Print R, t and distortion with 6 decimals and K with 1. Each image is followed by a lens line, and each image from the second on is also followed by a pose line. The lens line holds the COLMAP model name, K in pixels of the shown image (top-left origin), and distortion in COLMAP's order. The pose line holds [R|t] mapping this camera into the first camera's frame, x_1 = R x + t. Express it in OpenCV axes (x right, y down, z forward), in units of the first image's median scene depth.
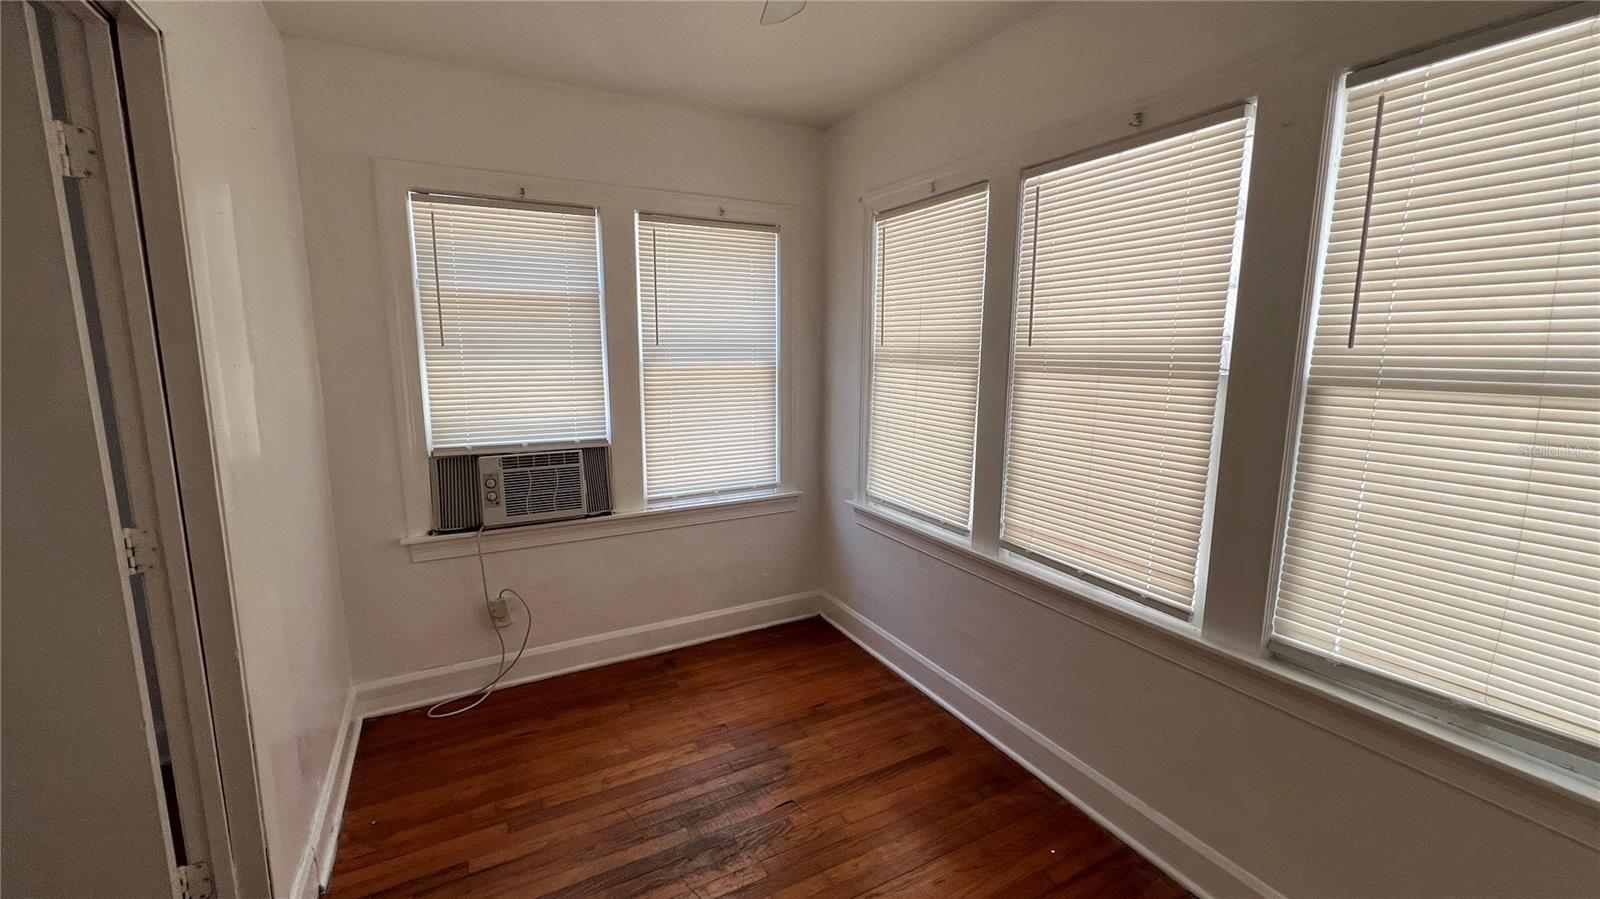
lens RADIAL K [[632.9, 0, 800.0], [0, 632.9, 442.3], [0, 0, 1]] dist [0.000299, 0.000081]
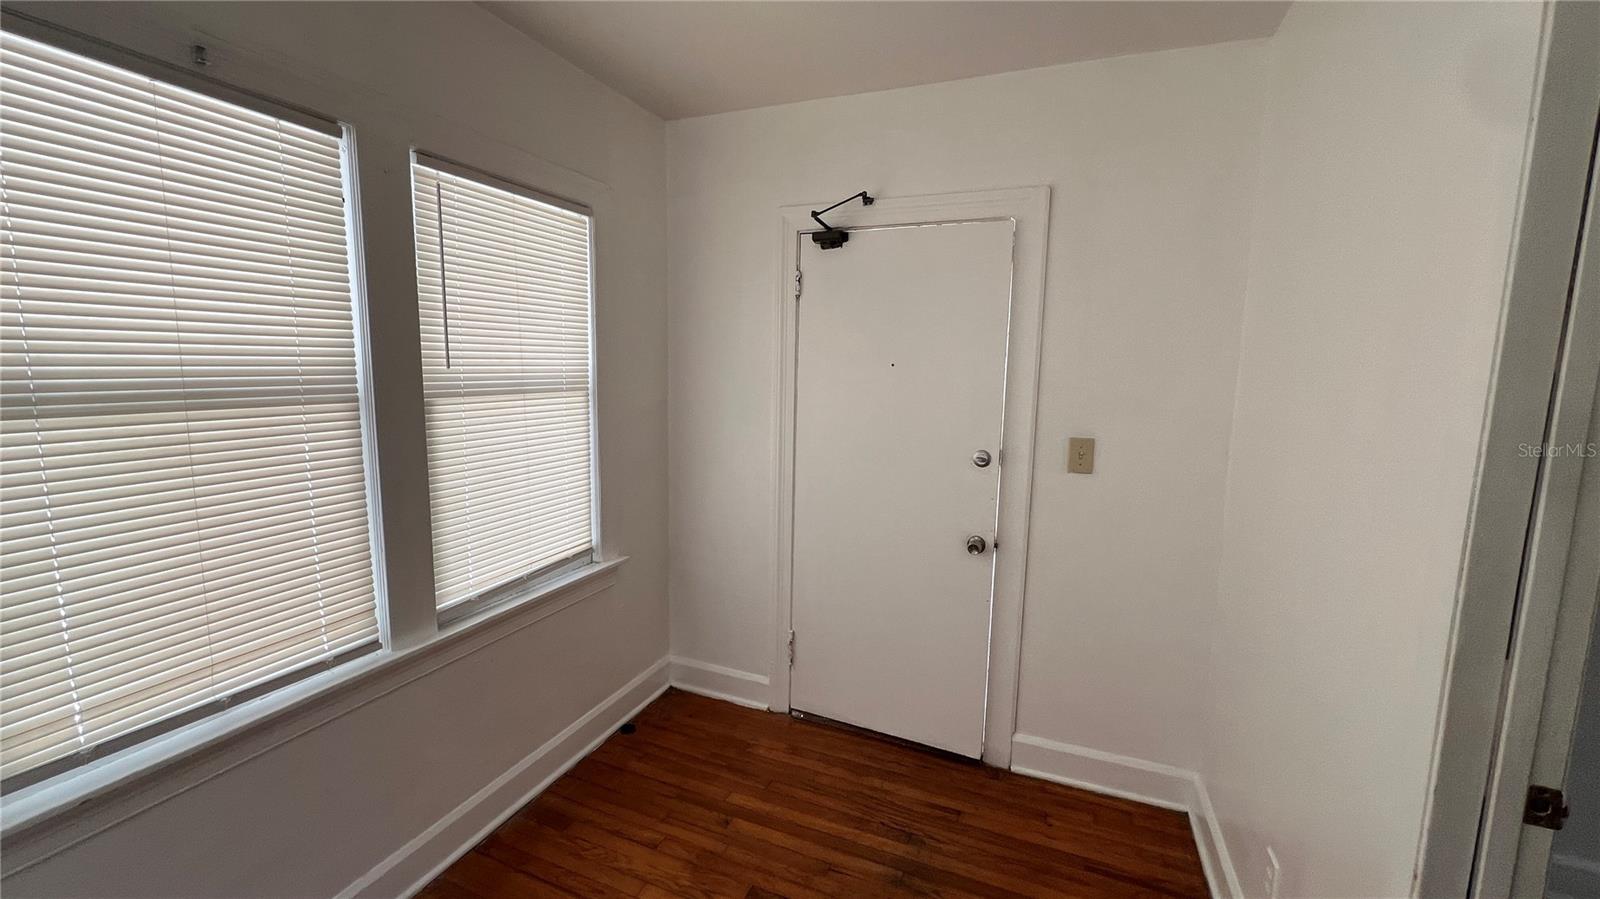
lens RADIAL K [[632.9, 0, 800.0], [0, 632.9, 442.3], [0, 0, 1]] dist [0.000299, 0.000081]
pose [[-0.634986, -0.106575, 0.765137, -0.527724], [0.100534, 0.970615, 0.218629, -0.179654], [-0.765954, 0.215749, -0.605613, 1.062858]]
